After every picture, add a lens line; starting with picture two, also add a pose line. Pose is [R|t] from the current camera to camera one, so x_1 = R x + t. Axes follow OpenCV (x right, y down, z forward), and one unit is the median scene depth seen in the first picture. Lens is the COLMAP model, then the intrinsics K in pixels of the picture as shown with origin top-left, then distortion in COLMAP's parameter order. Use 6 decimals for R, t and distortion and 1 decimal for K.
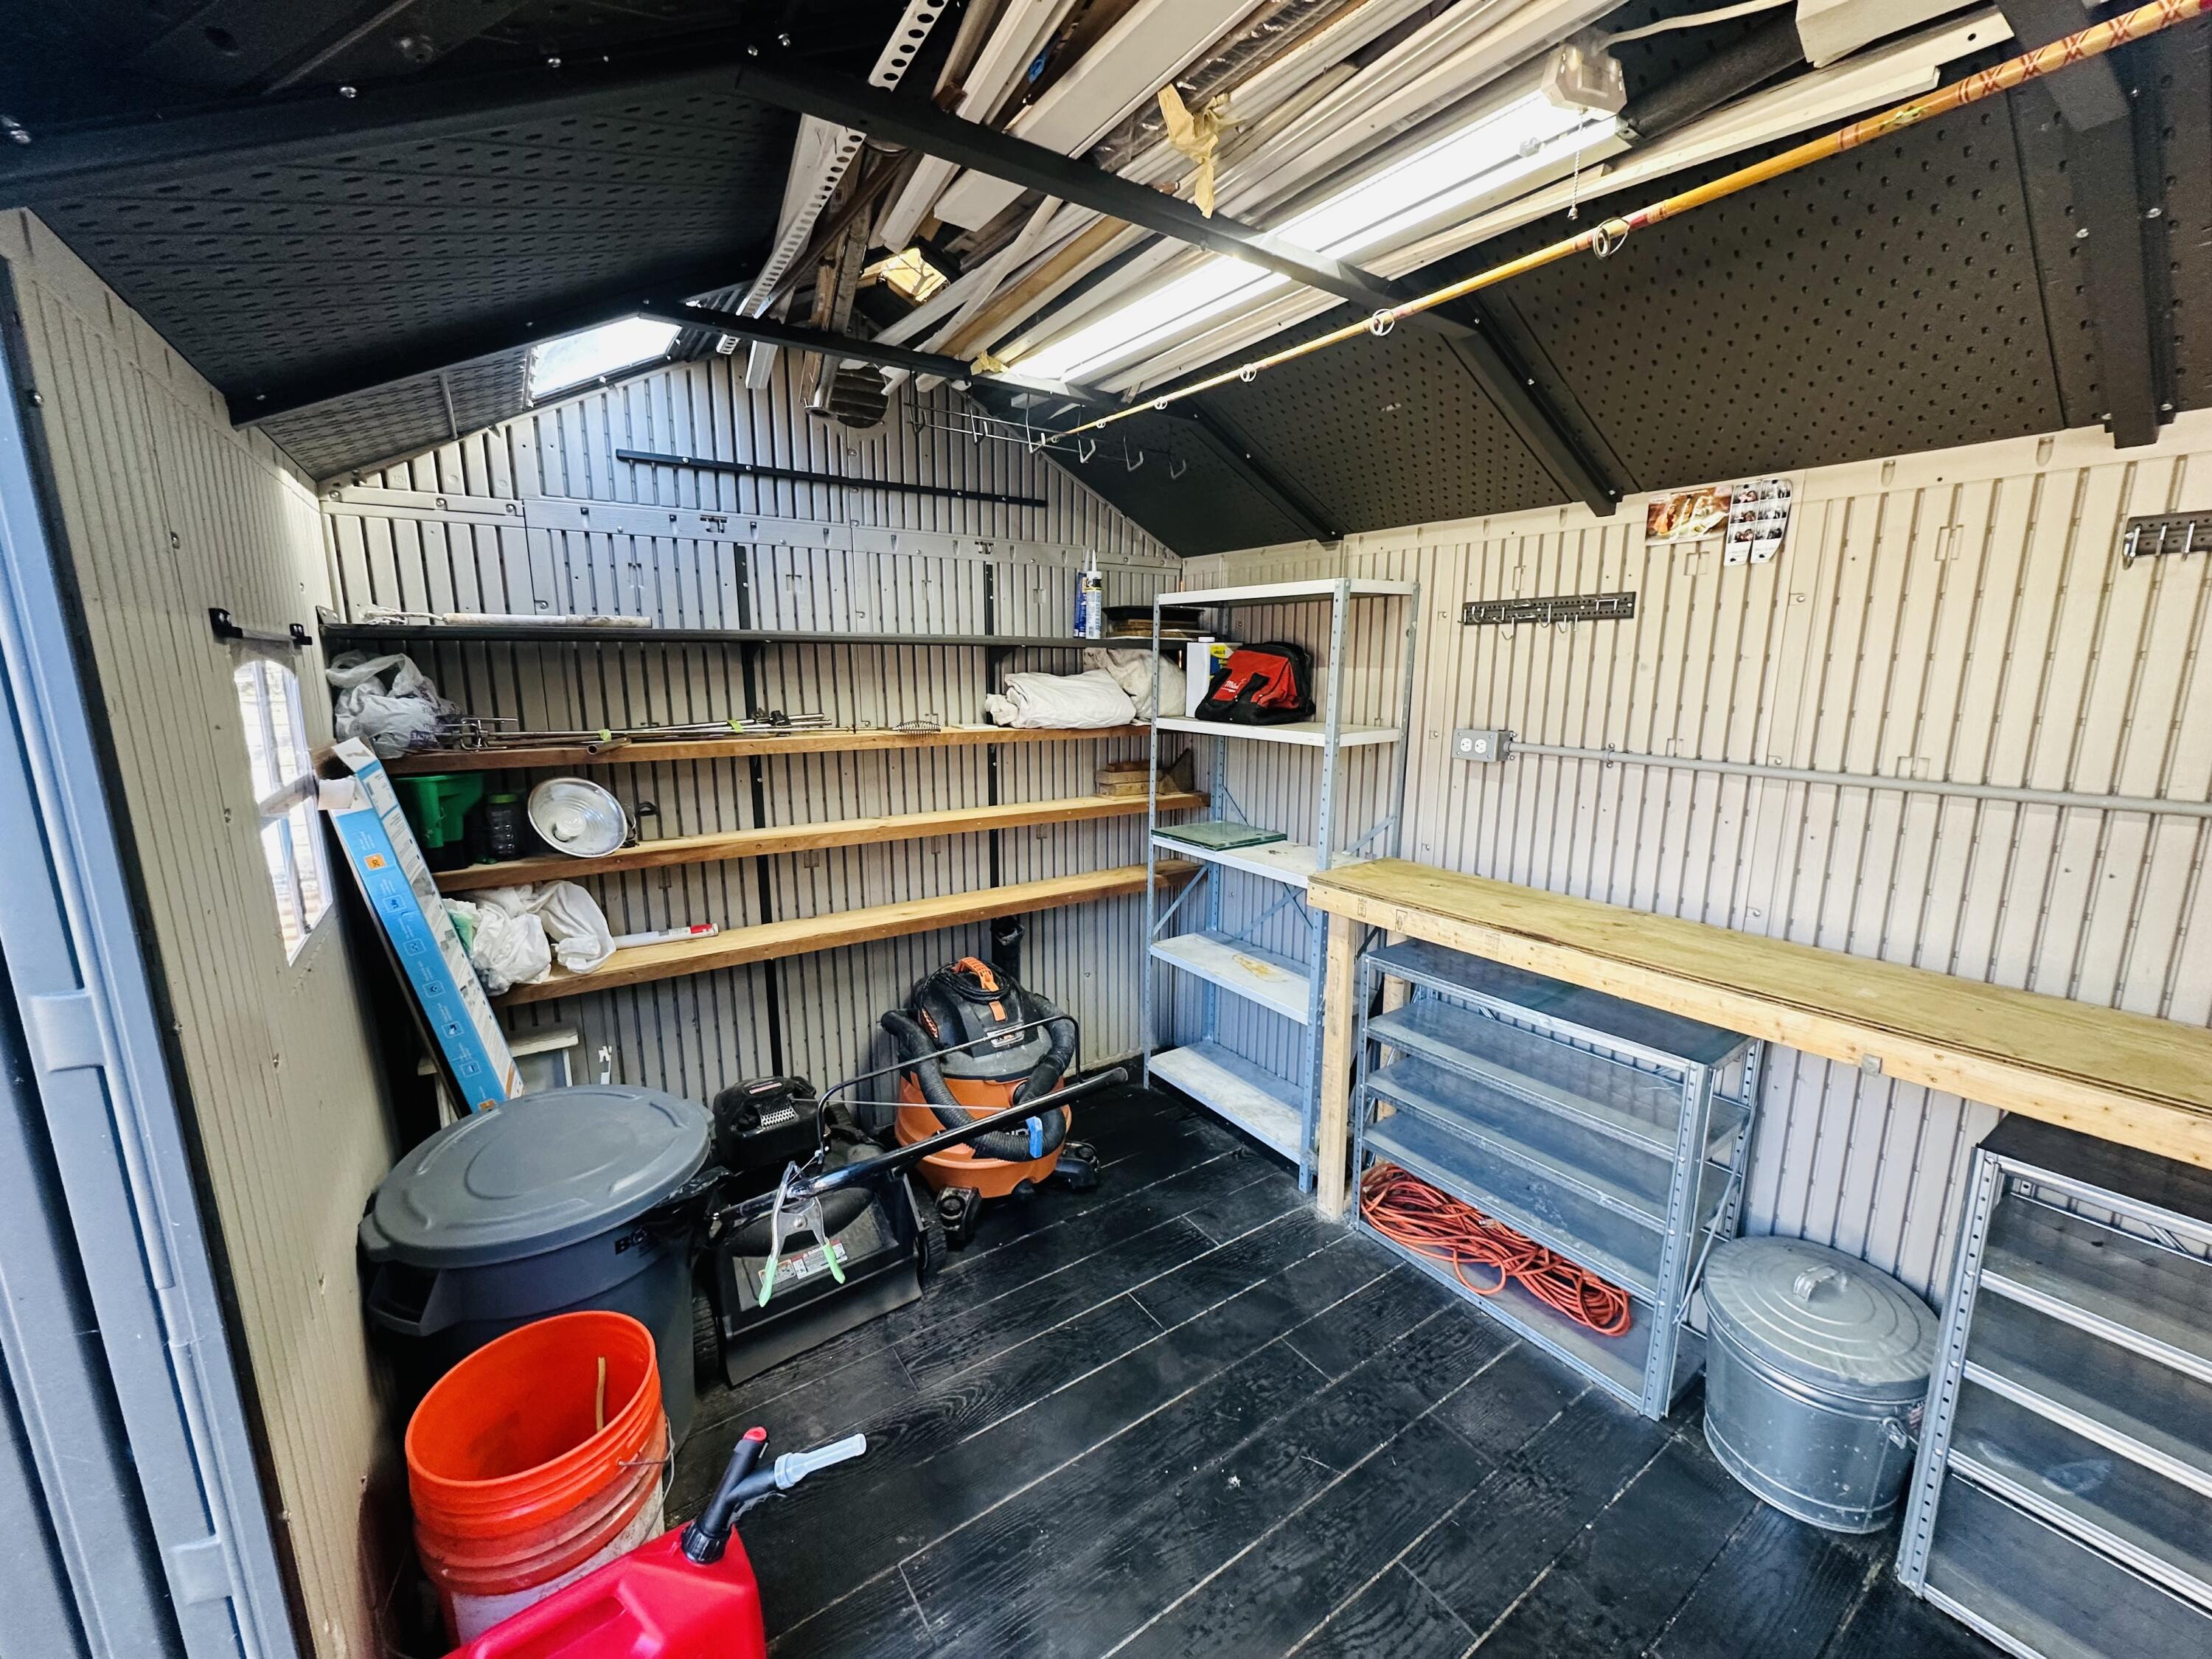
lens RADIAL K [[878.5, 0, 1105.5], [0, 878.5, 827.5], [0, 0, 1]] dist [-0.000913, 0.000076]
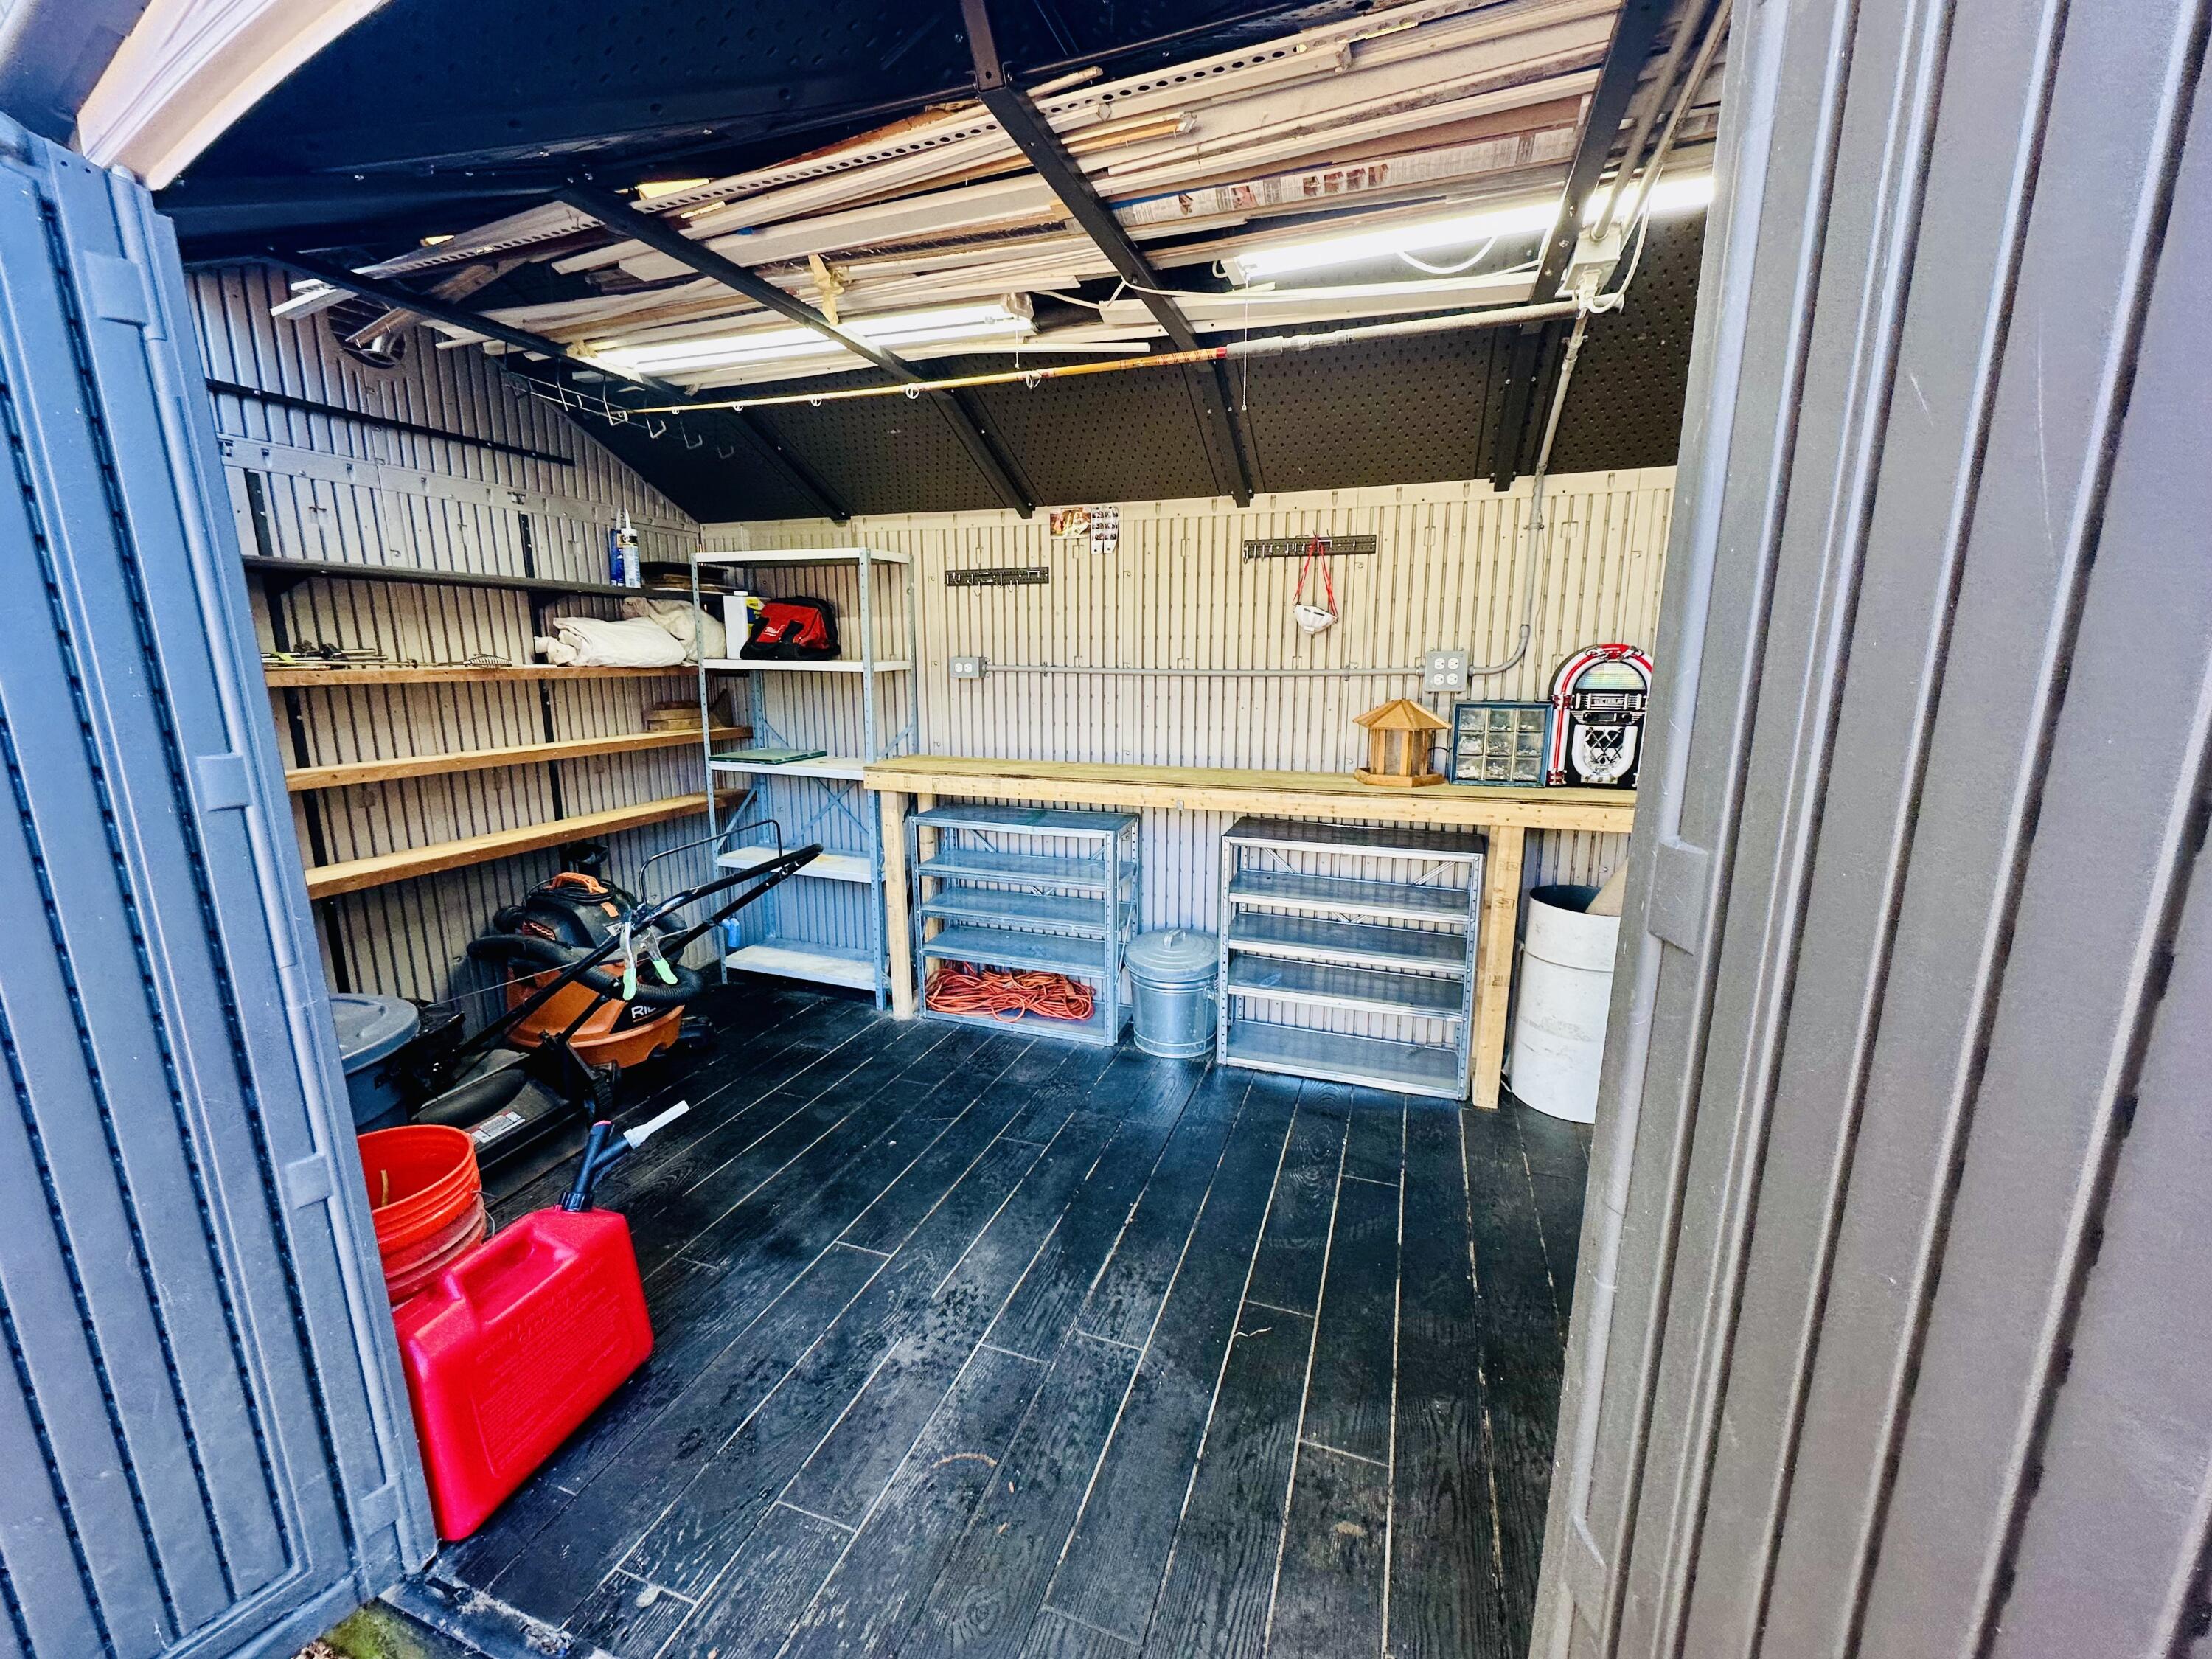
lens RADIAL K [[877.9, 0, 1106.0], [0, 877.9, 829.5], [0, 0, 1]] dist [-0.000392, -0.000284]
pose [[0.809603, -0.116533, 0.575294, -0.268337], [0.106415, 0.992993, 0.051387, 0.126226], [-0.577251, 0.019617, 0.816331, -0.339126]]
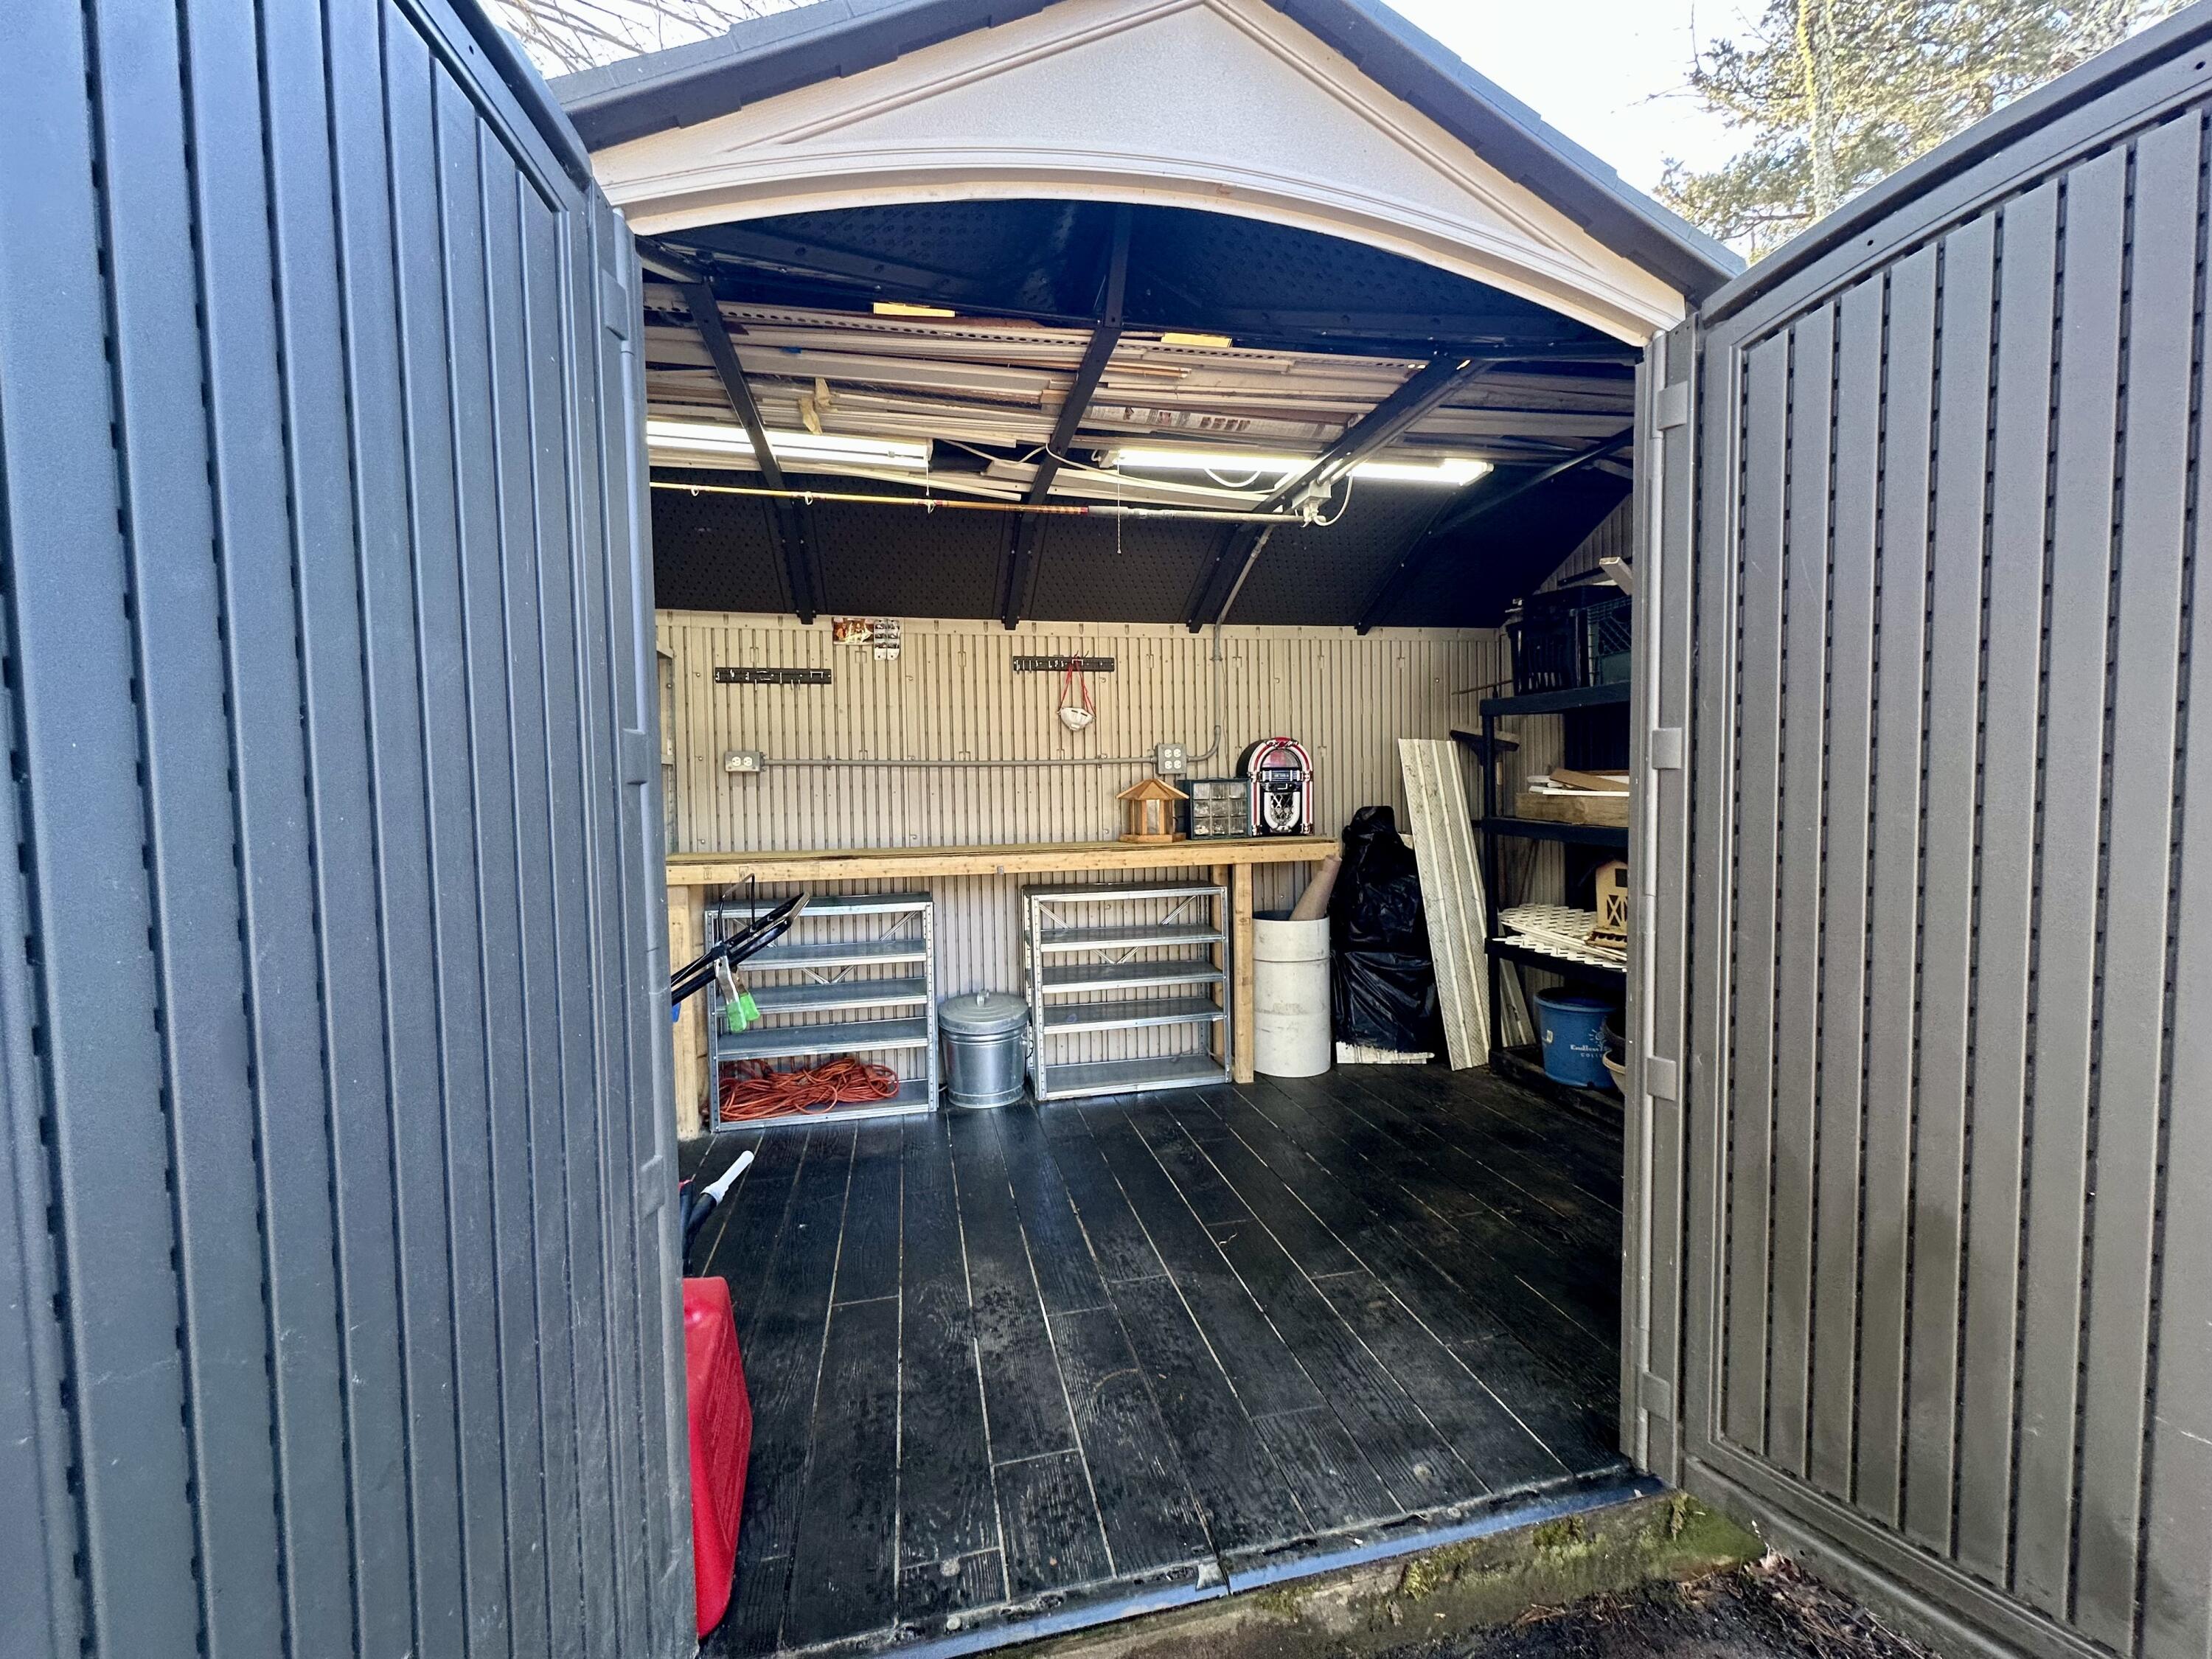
lens RADIAL K [[876.4, 0, 1107.9], [0, 876.4, 828.8], [0, 0, 1]] dist [0.000253, -0.000014]
pose [[0.368118, -0.041595, 0.928848, -0.729231], [0.185664, 0.982167, -0.029599, 0.175493], [-0.911053, 0.183350, 0.369277, -0.086249]]
